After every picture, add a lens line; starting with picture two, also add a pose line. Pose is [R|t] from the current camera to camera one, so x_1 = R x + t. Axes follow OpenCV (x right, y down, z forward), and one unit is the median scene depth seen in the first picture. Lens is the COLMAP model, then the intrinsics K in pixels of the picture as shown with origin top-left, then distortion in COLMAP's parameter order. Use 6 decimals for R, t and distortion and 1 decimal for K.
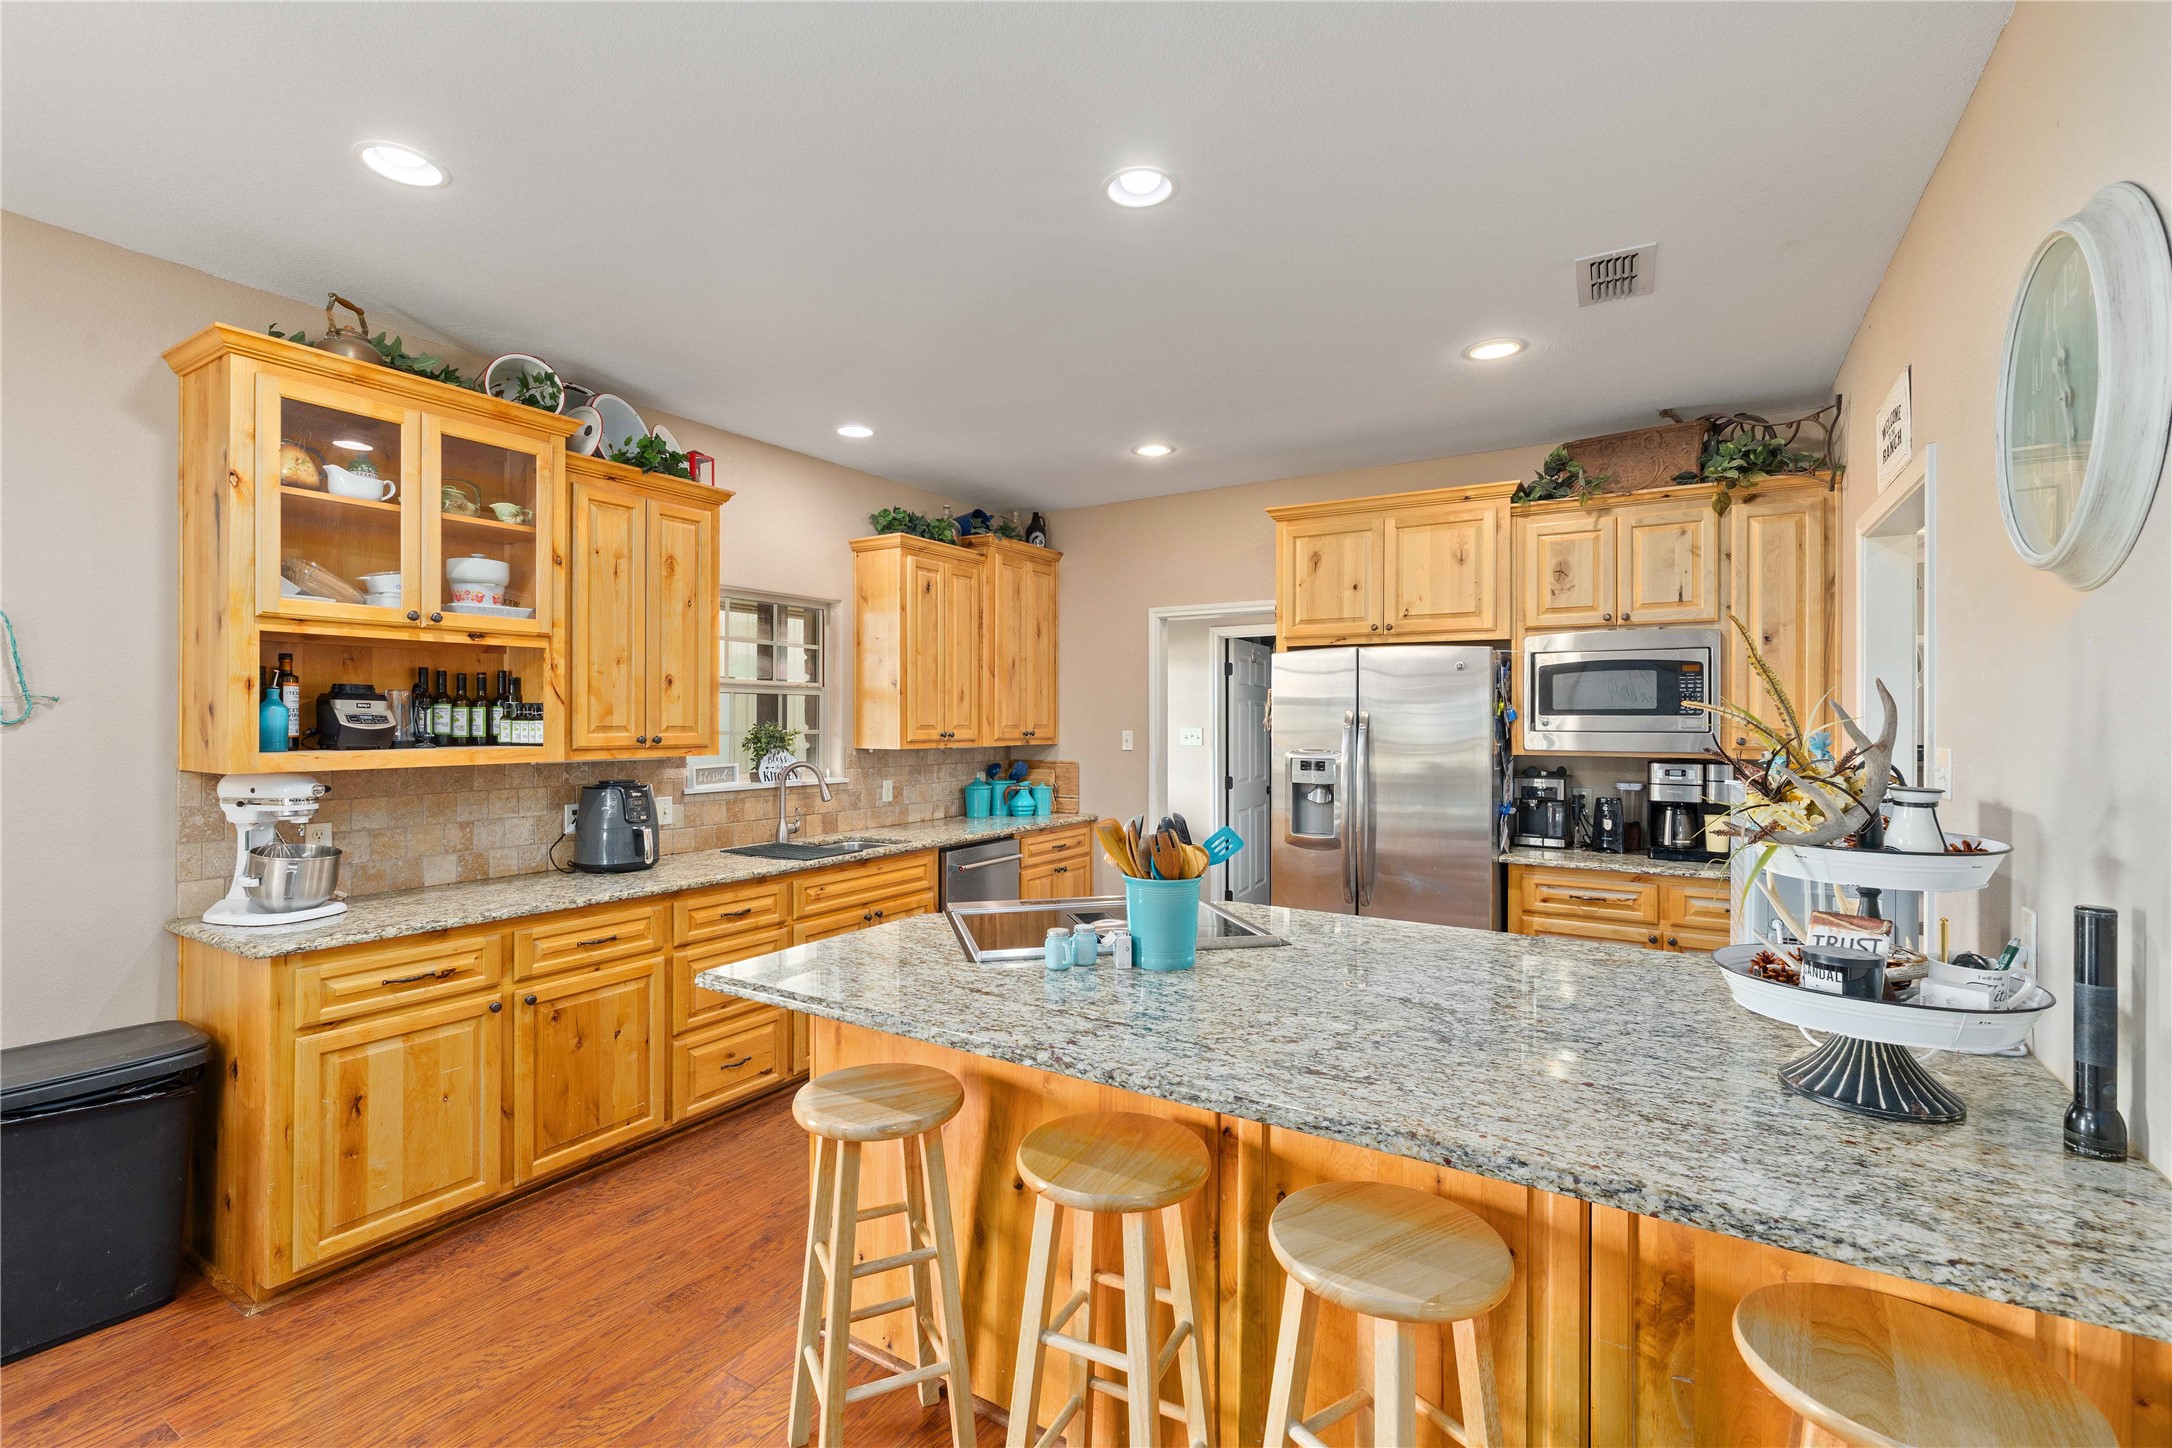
lens RADIAL K [[958.6, 0, 1077.2], [0, 958.6, 722.3], [0, 0, 1]] dist [0.002741, 0.000433]
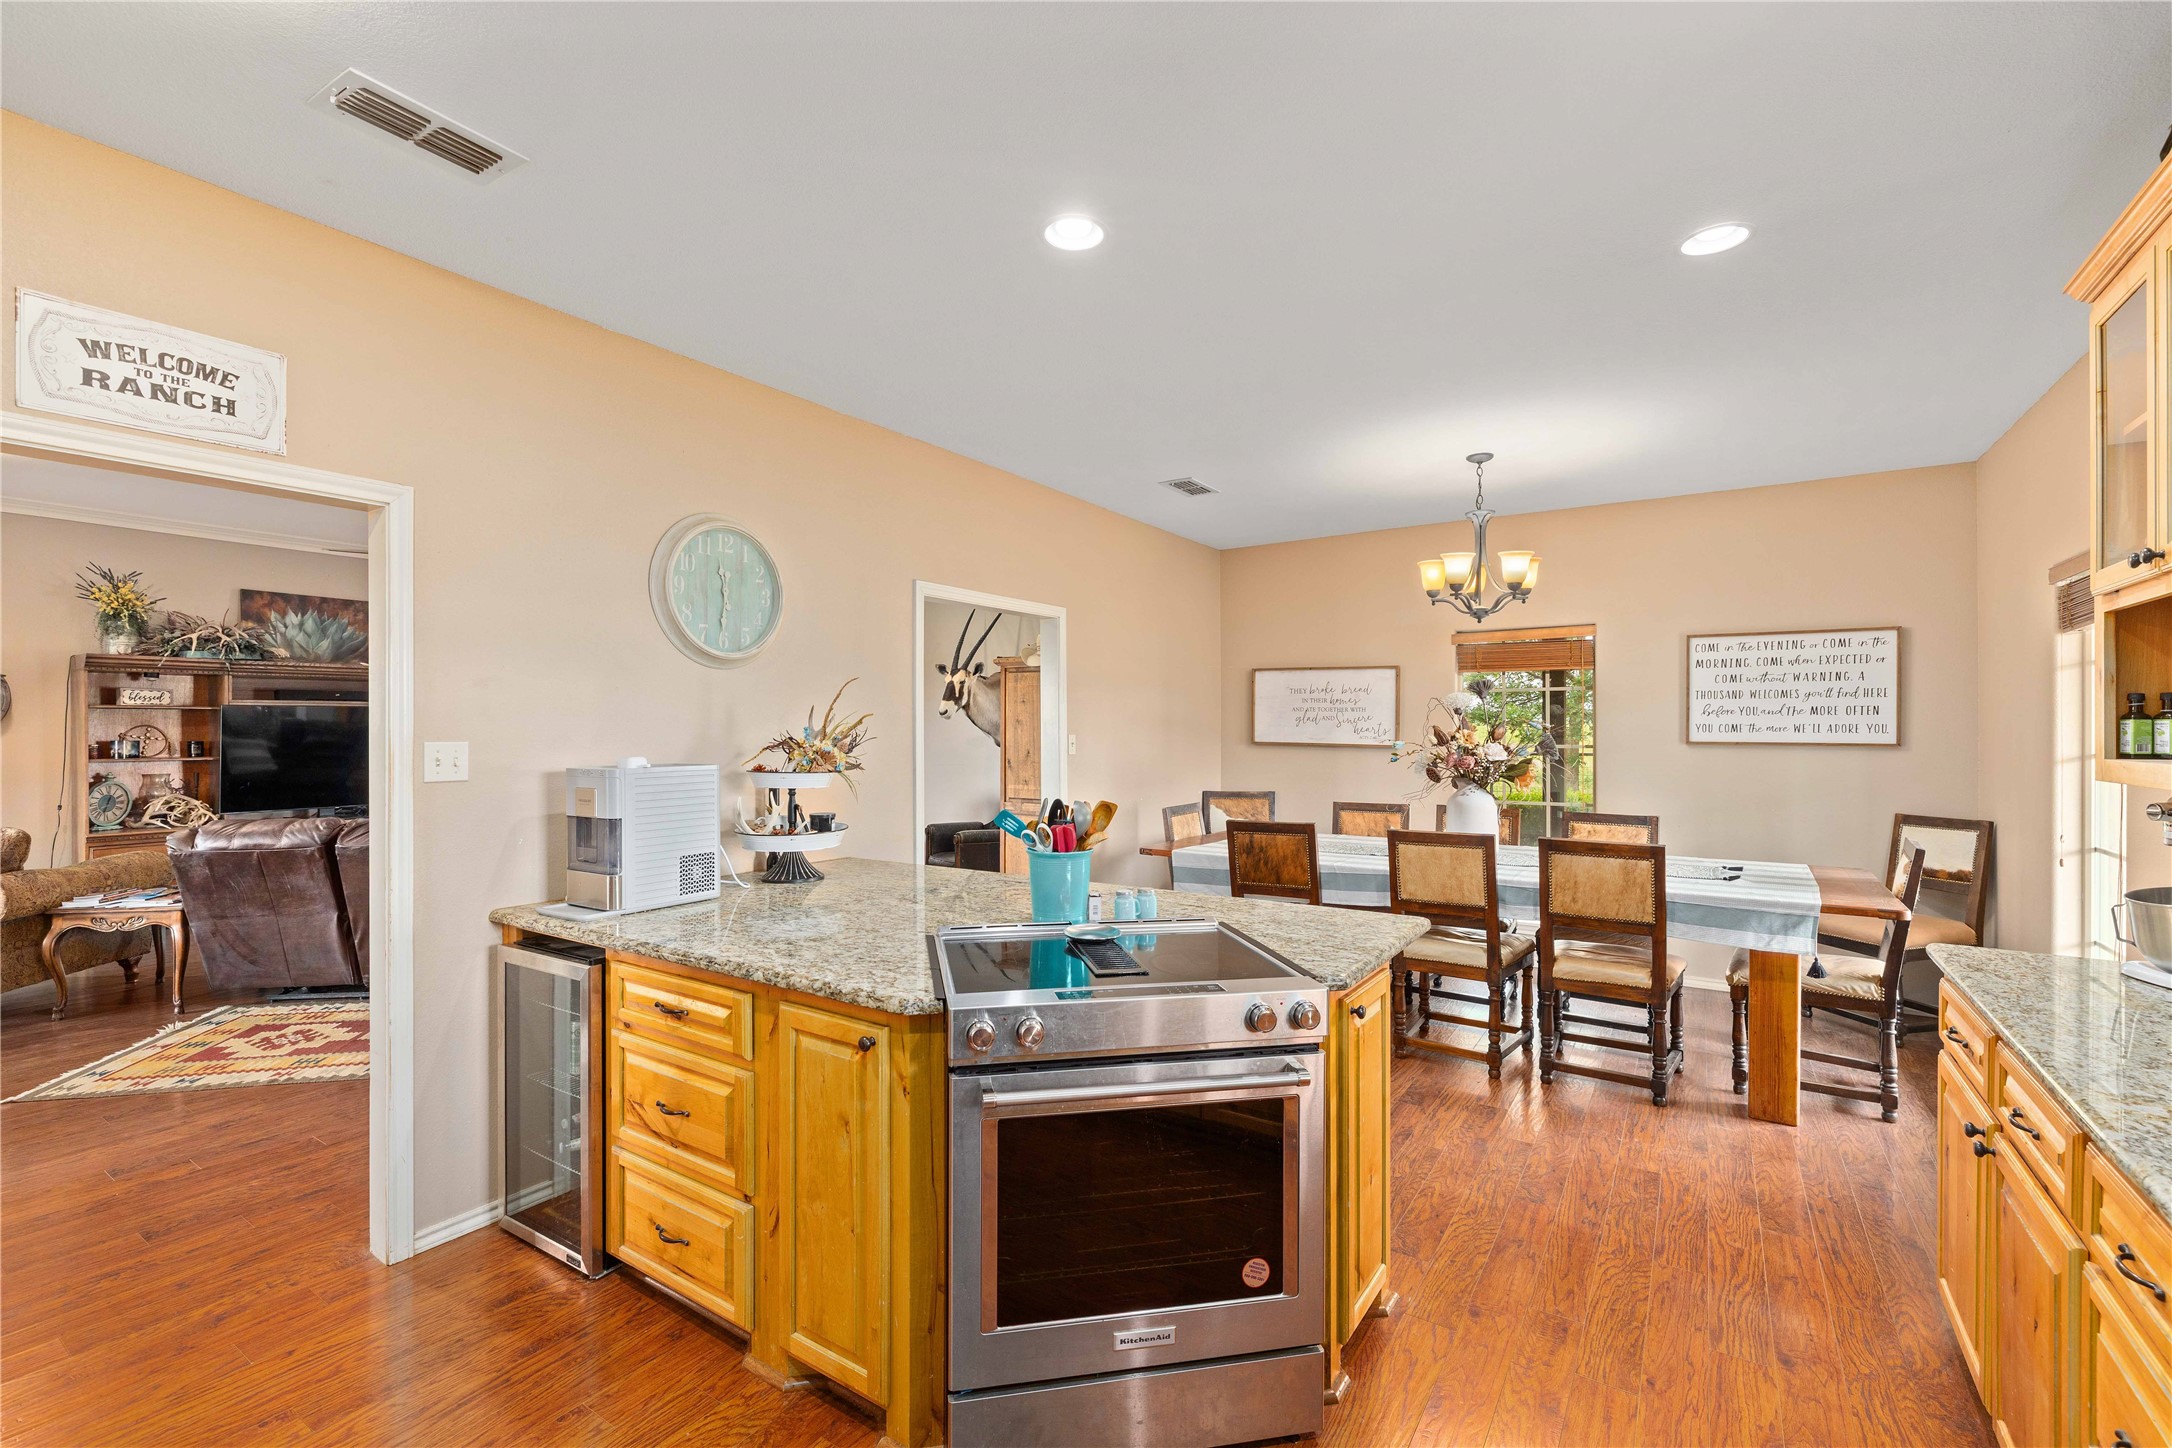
lens RADIAL K [[944.9, 0, 1078.3], [0, 944.9, 725.9], [0, 0, 1]] dist [-0.000281, 0.000636]
pose [[-0.999274, -0.000764, 0.038099, 0.009315], [-0.000706, 0.999999, 0.001521, 0.002107], [-0.038100, 0.001493, -0.999273, 1.299174]]
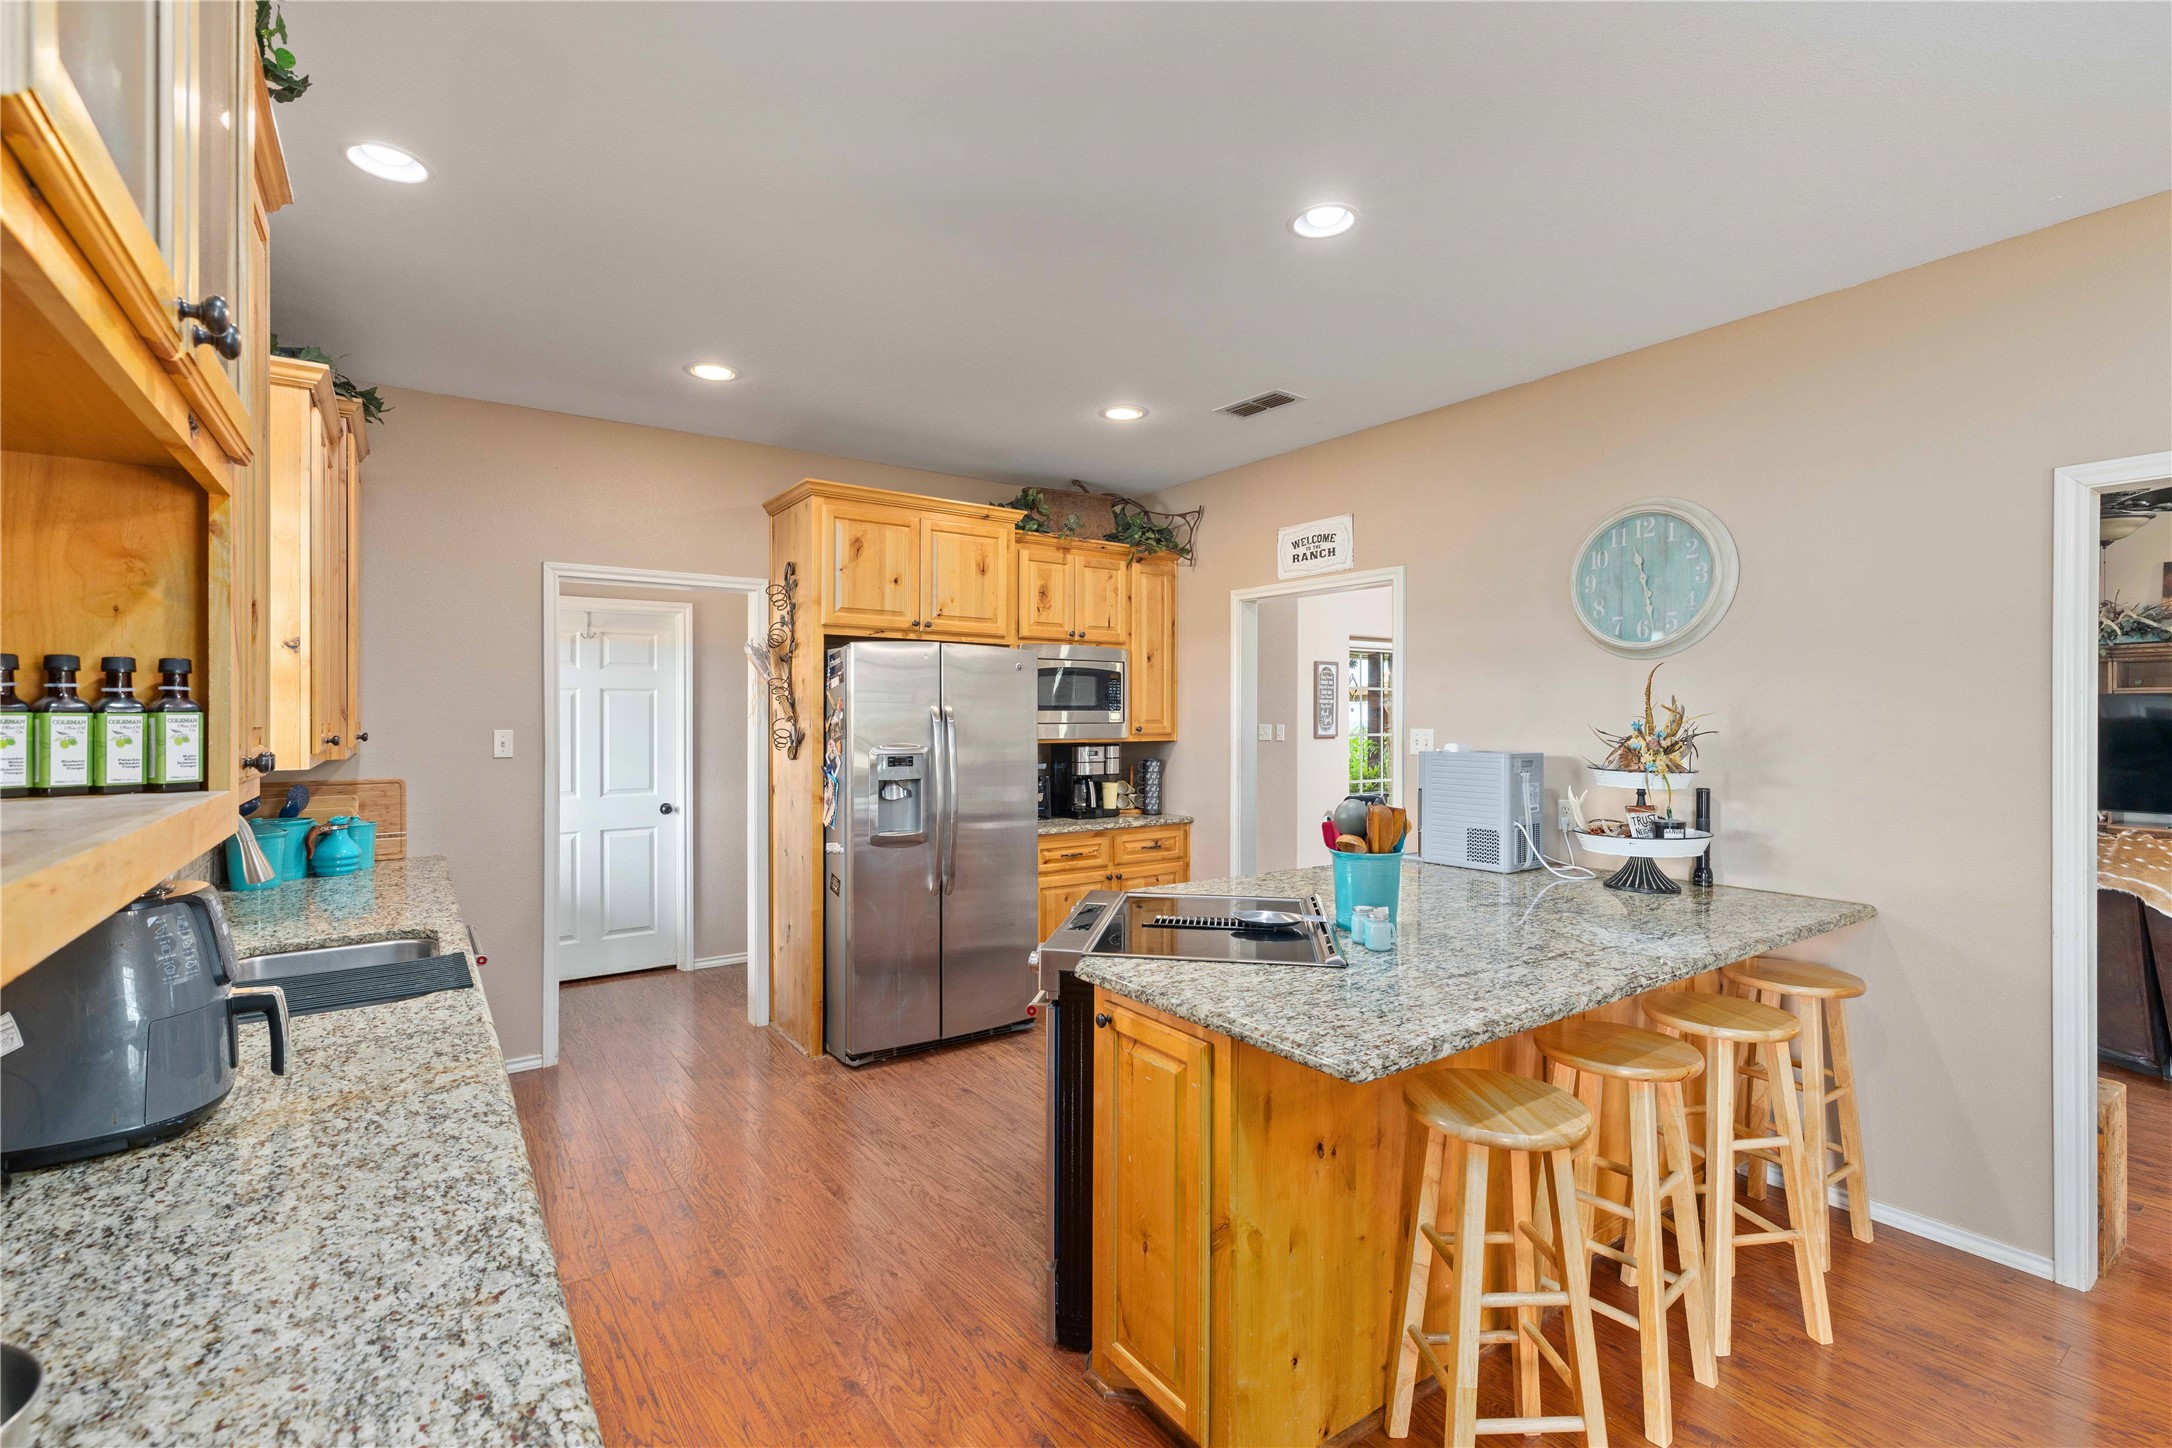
lens RADIAL K [[953.8, 0, 1072.5], [0, 953.8, 716.8], [0, 0, 1]] dist [0.001333, 0.000342]
pose [[0.399650, -0.002733, 0.916664, -0.645986], [0.002474, 0.999995, 0.001903, -0.001203], [-0.916665, 0.001507, 0.399655, 0.516426]]
